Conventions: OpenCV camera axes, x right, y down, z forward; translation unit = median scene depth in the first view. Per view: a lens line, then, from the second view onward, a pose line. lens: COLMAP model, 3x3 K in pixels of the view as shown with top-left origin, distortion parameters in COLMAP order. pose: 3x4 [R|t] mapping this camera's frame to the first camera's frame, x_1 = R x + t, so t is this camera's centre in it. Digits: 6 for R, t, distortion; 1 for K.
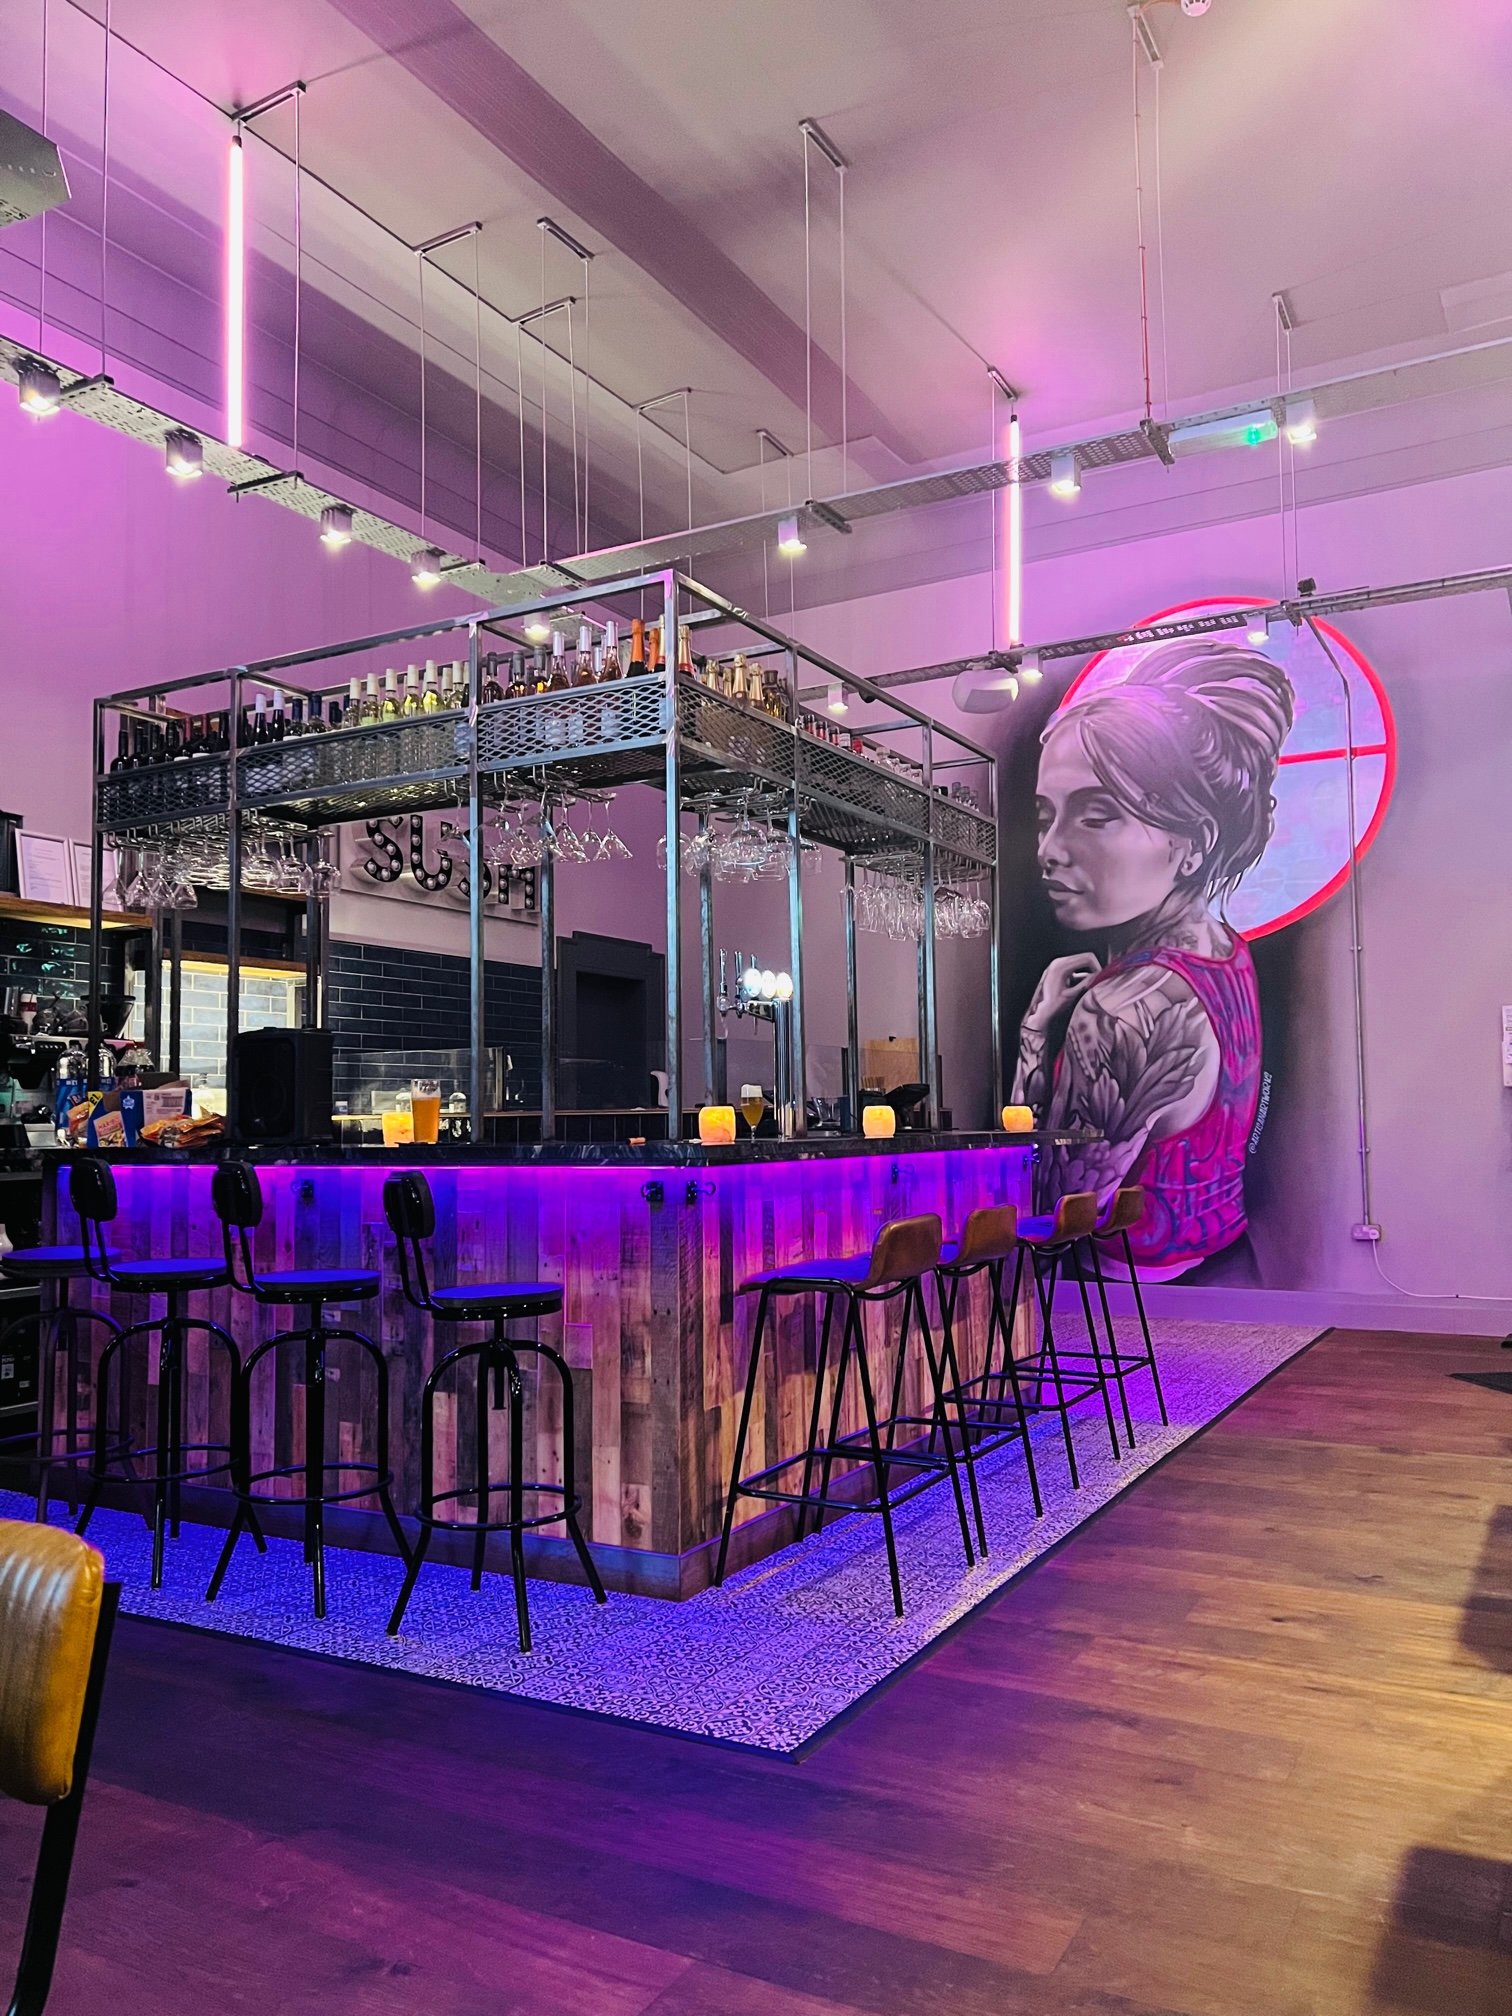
lens RADIAL K [[1516.0, 0, 748.8], [0, 1516.0, 996.7], [0, 0, 1]] dist [0.033620, -0.007999]
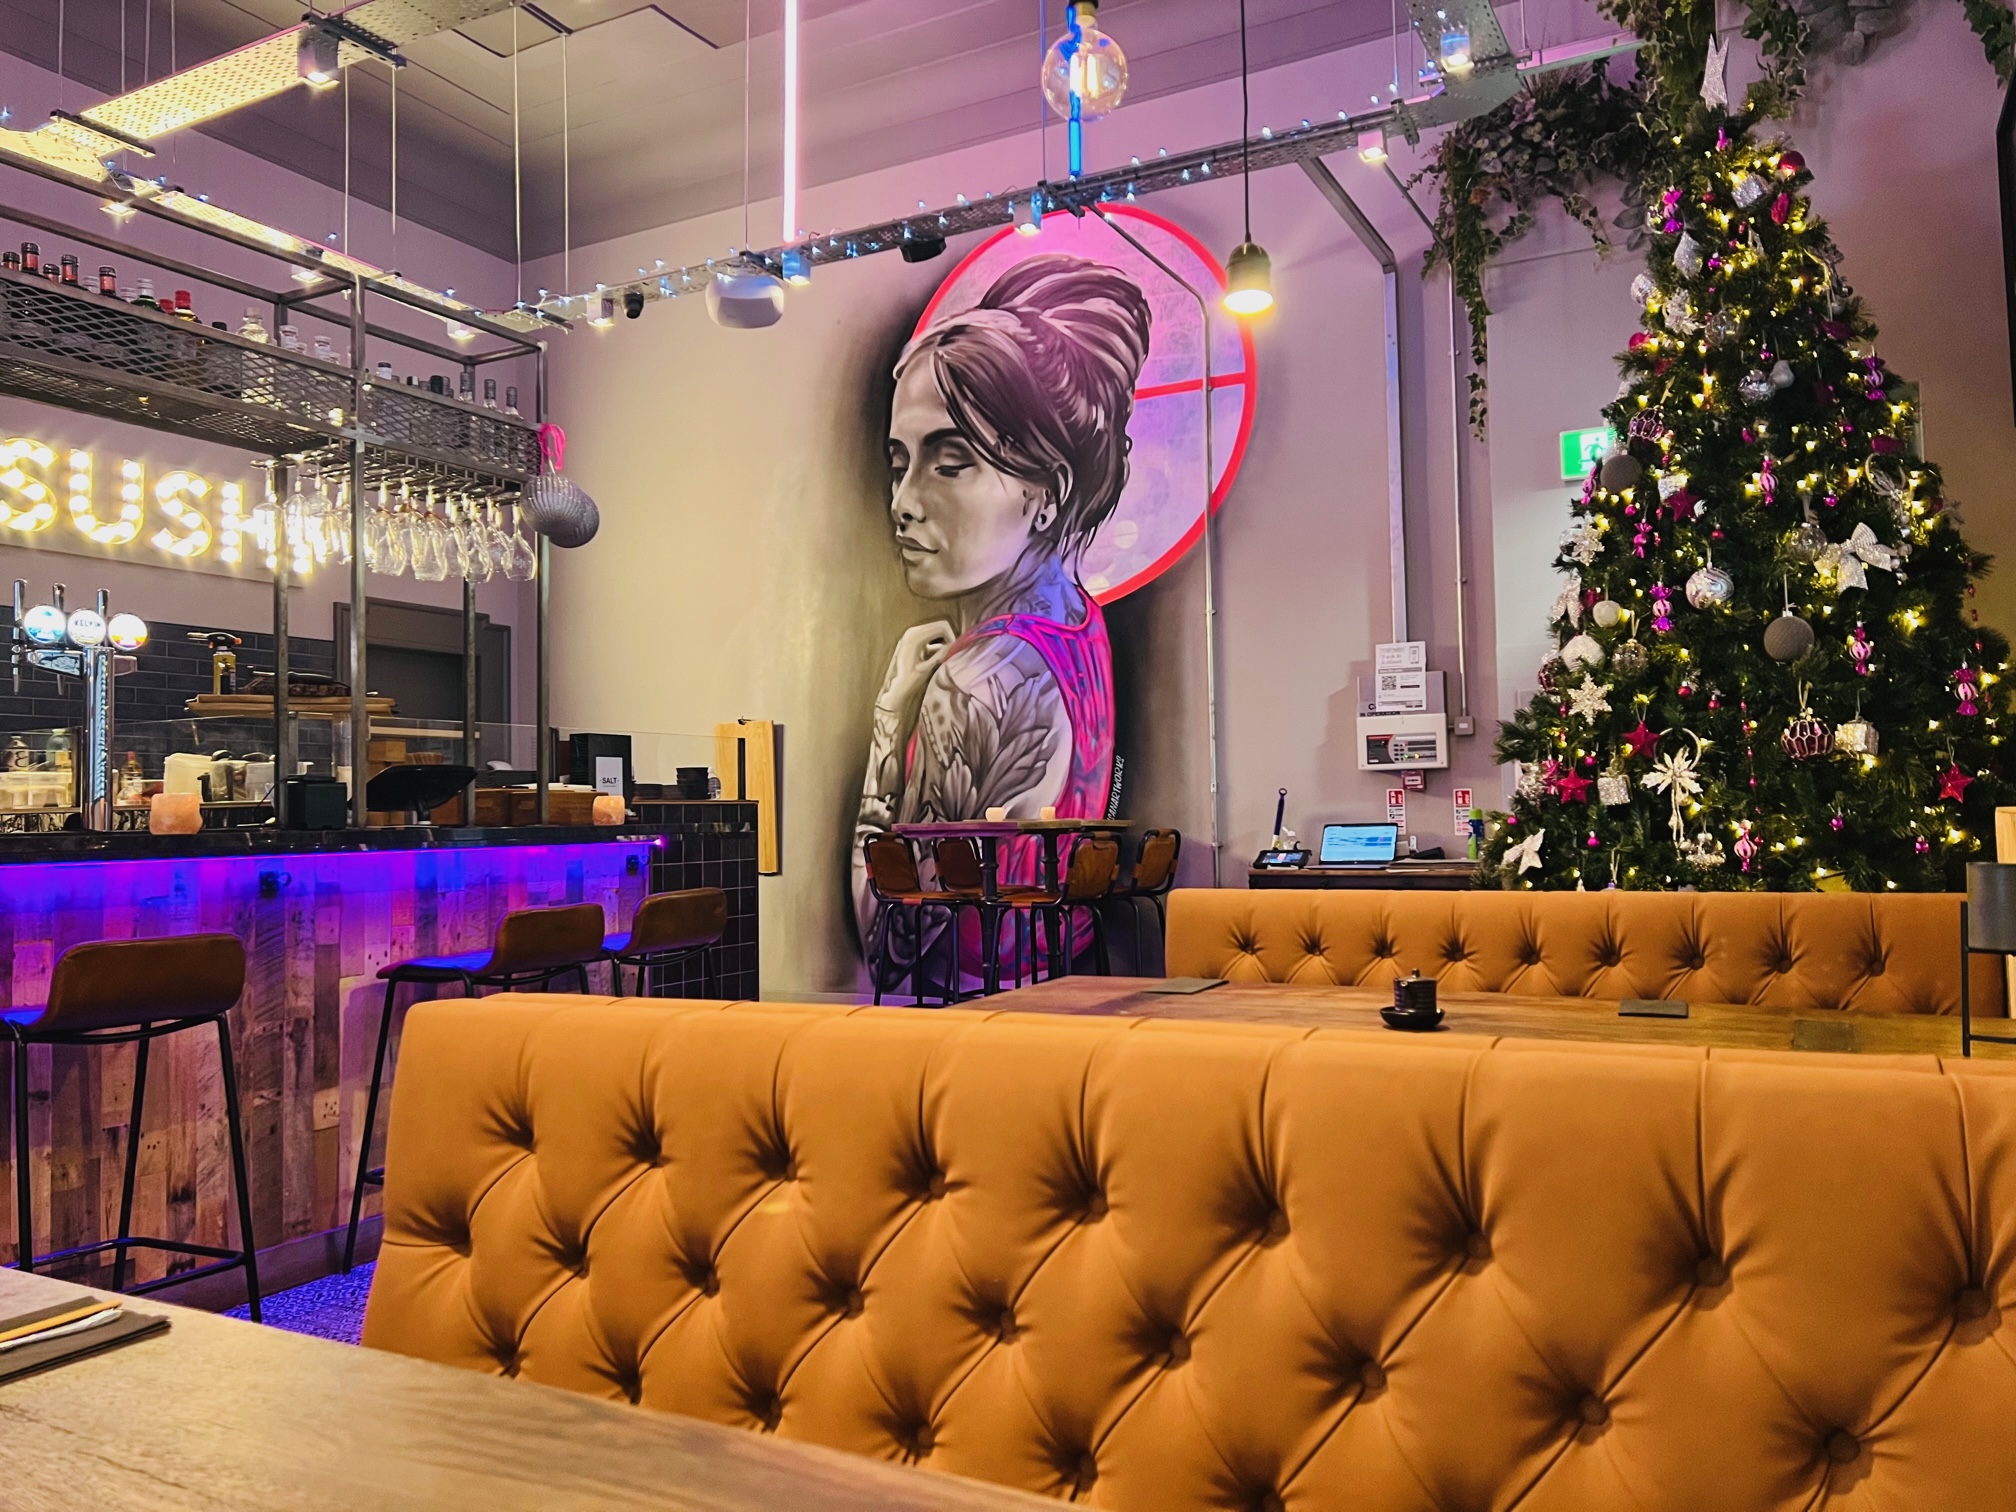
lens RADIAL K [[1516.0, 0, 1005.9], [0, 1516.0, 757.9], [0, 0, 1]] dist [0.033620, -0.007999]
pose [[0.999706, -0.004505, 0.023824, 0.242860], [0.003437, 0.998994, 0.044708, 0.010937], [-0.024002, -0.044613, 0.998716, 0.128987]]
